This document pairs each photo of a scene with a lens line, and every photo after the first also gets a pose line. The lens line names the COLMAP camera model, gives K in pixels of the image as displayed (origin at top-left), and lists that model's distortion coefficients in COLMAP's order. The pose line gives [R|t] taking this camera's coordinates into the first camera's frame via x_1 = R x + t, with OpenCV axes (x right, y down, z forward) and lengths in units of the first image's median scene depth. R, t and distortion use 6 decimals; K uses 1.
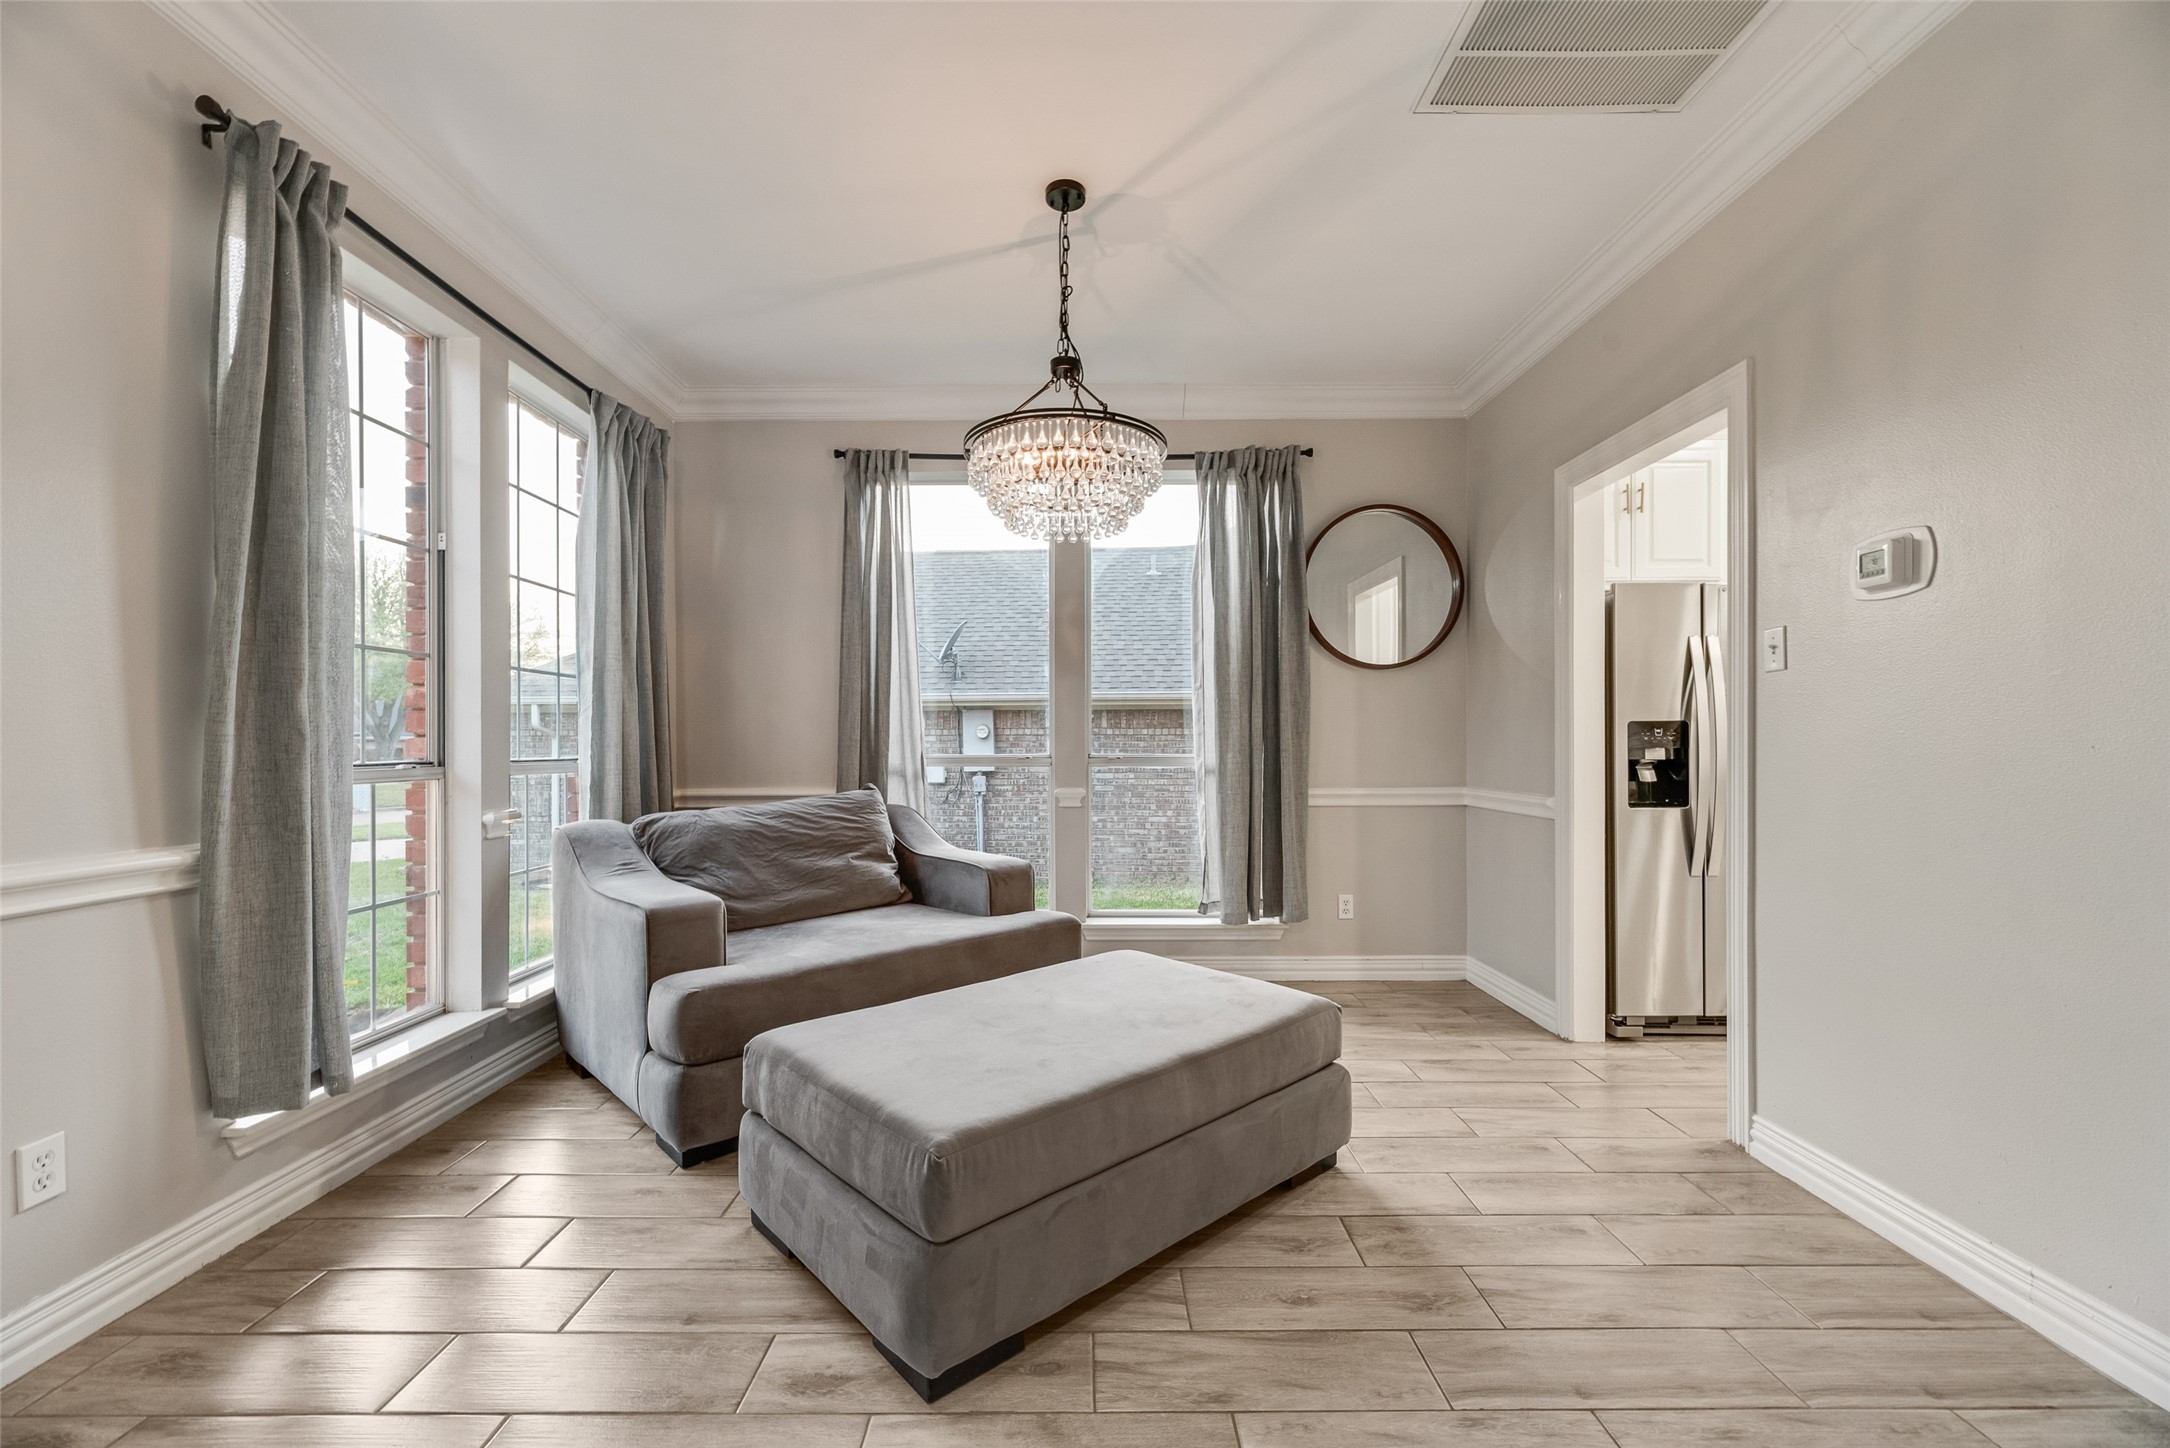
lens RADIAL K [[877.3, 0, 1086.6], [0, 877.3, 749.9], [0, 0, 1]] dist [0.002941, 0.000107]
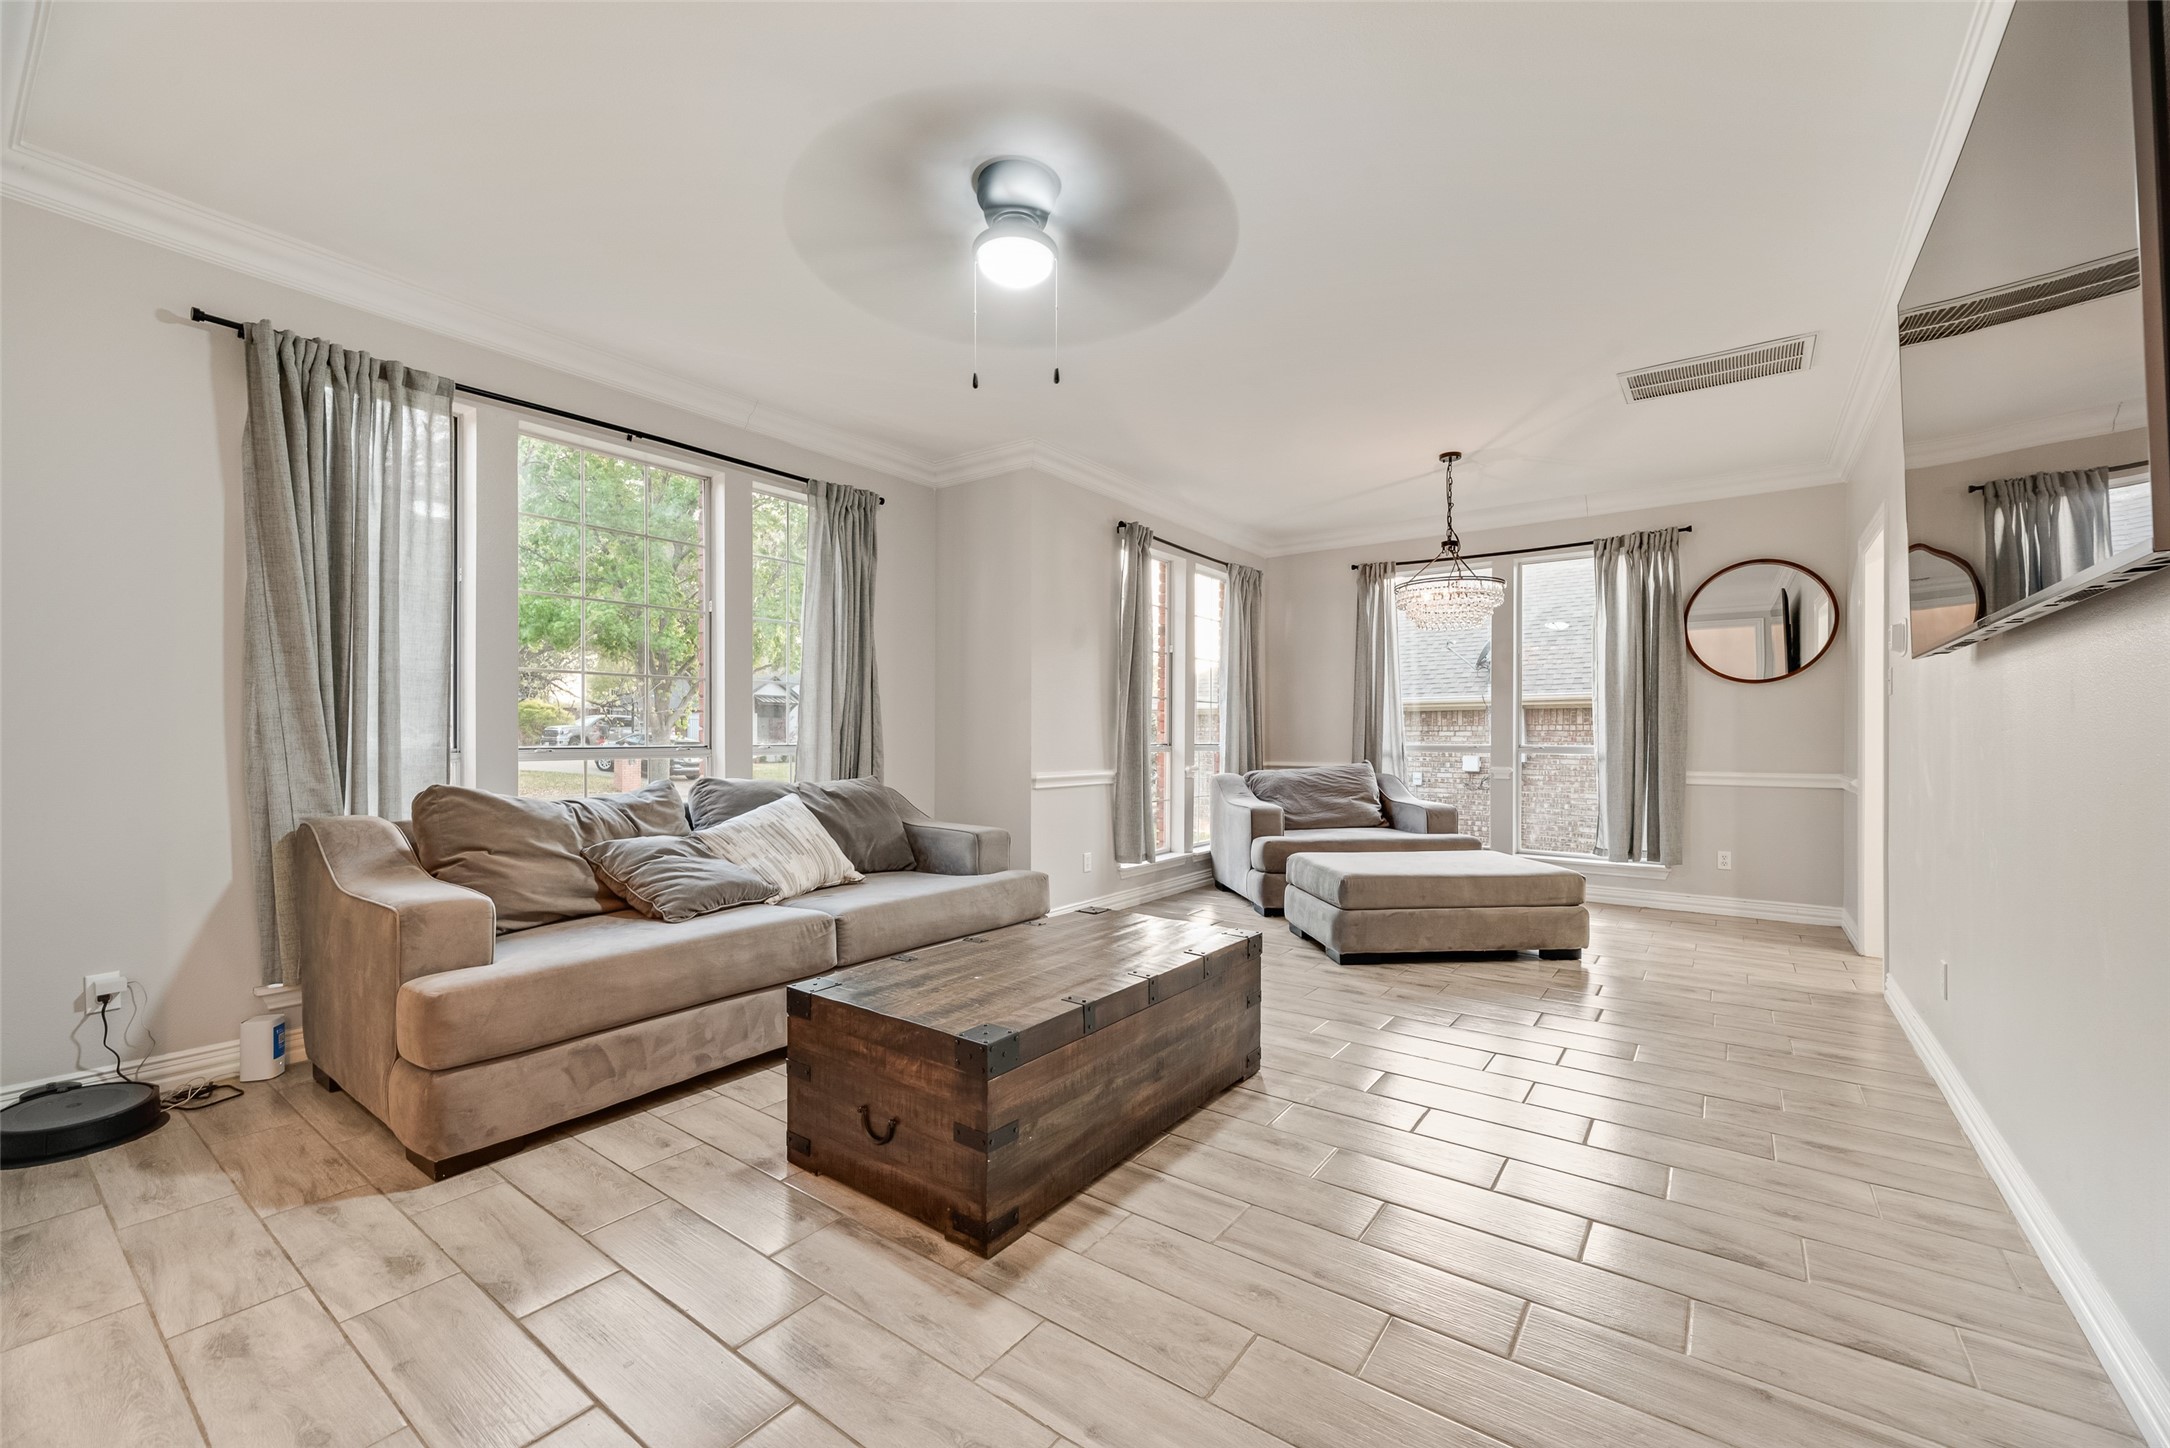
lens RADIAL K [[877.3, 0, 1087.8], [0, 877.3, 737.5], [0, 0, 1]] dist [0.002941, 0.000107]
pose [[0.801911, 0.006052, -0.597413, 0.408987], [-0.010361, 0.999939, -0.003778, 0.007253], [0.597354, 0.009219, 0.801925, -0.852745]]
